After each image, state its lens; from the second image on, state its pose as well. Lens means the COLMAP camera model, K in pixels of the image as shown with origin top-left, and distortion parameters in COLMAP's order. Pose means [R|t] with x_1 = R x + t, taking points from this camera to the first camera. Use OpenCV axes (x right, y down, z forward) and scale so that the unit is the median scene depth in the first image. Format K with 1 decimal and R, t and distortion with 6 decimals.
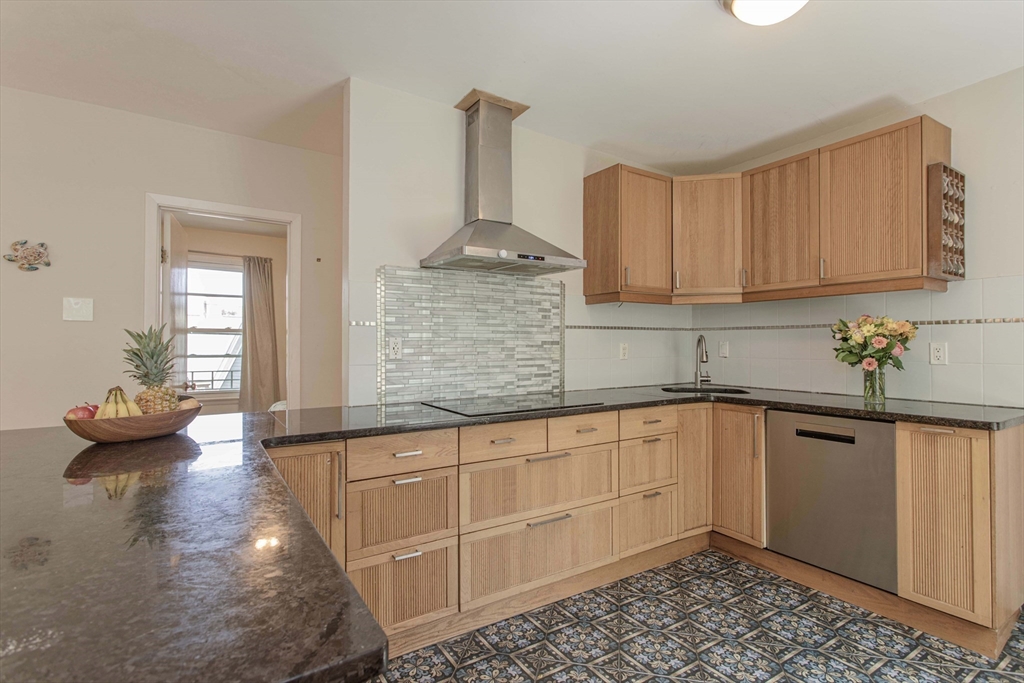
lens RADIAL K [[489.8, 0, 512.0], [0, 489.8, 341.5], [0, 0, 1]] dist [0.003868, -0.000759]
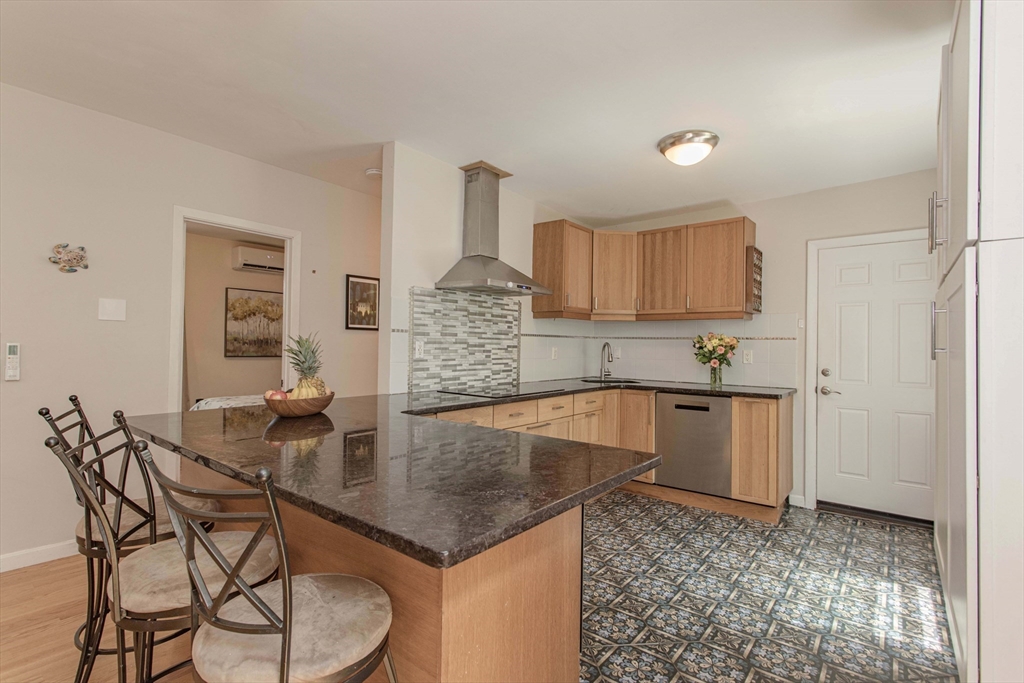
lens RADIAL K [[480.3, 0, 512.0], [0, 480.3, 341.5], [0, 0, 1]] dist [0.001379, 0.000185]
pose [[0.948517, 0.017902, 0.316219, -0.377603], [-0.017675, 0.999837, -0.003587, -0.007394], [-0.316232, -0.002187, 0.948679, -0.273817]]
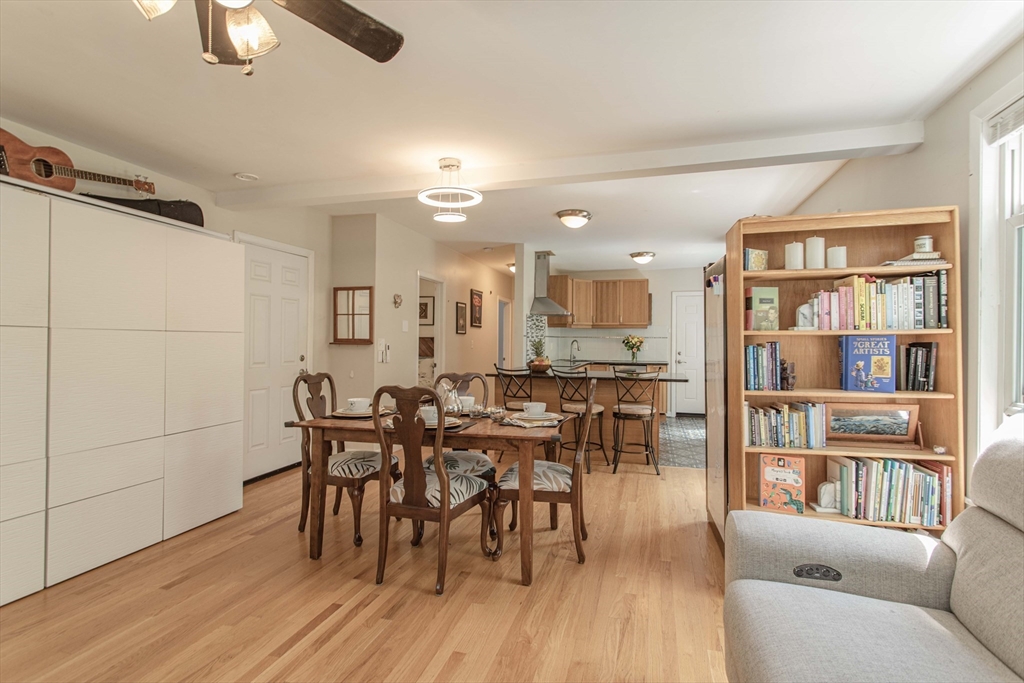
lens RADIAL K [[489.8, 0, 512.0], [0, 489.8, 341.5], [0, 0, 1]] dist [0.003868, -0.000759]
pose [[0.755733, 0.006389, 0.654849, -1.879992], [-0.010764, 0.999939, 0.002667, -0.010052], [-0.654792, -0.009065, 0.755755, -0.875024]]
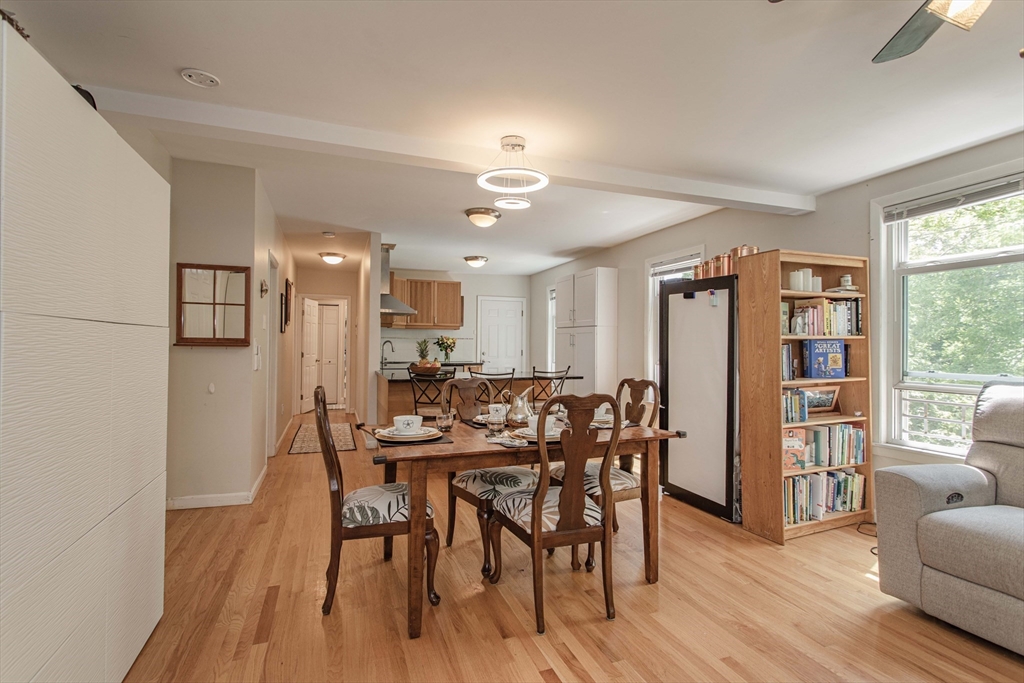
lens RADIAL K [[486.7, 0, 512.0], [0, 486.7, 341.5], [0, 0, 1]] dist [0.003751, 0.000364]
pose [[0.216694, 0.008699, 0.976201, -2.223428], [-0.012847, 0.999899, -0.006059, -0.002576], [-0.976155, -0.011229, 0.216784, -0.139335]]
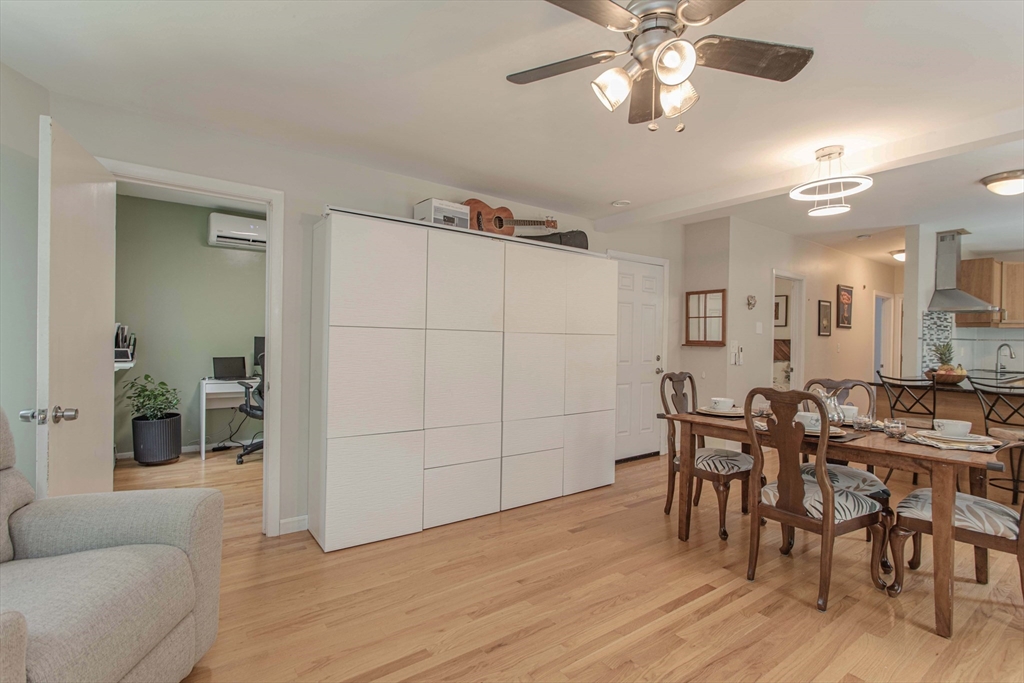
lens RADIAL K [[480.3, 0, 512.0], [0, 480.3, 341.5], [0, 0, 1]] dist [0.001379, 0.000185]
pose [[0.998346, 0.015025, 0.055501, -1.978389], [-0.015502, 0.999846, 0.008168, -0.009611], [-0.055370, -0.009015, 0.998425, -0.913845]]
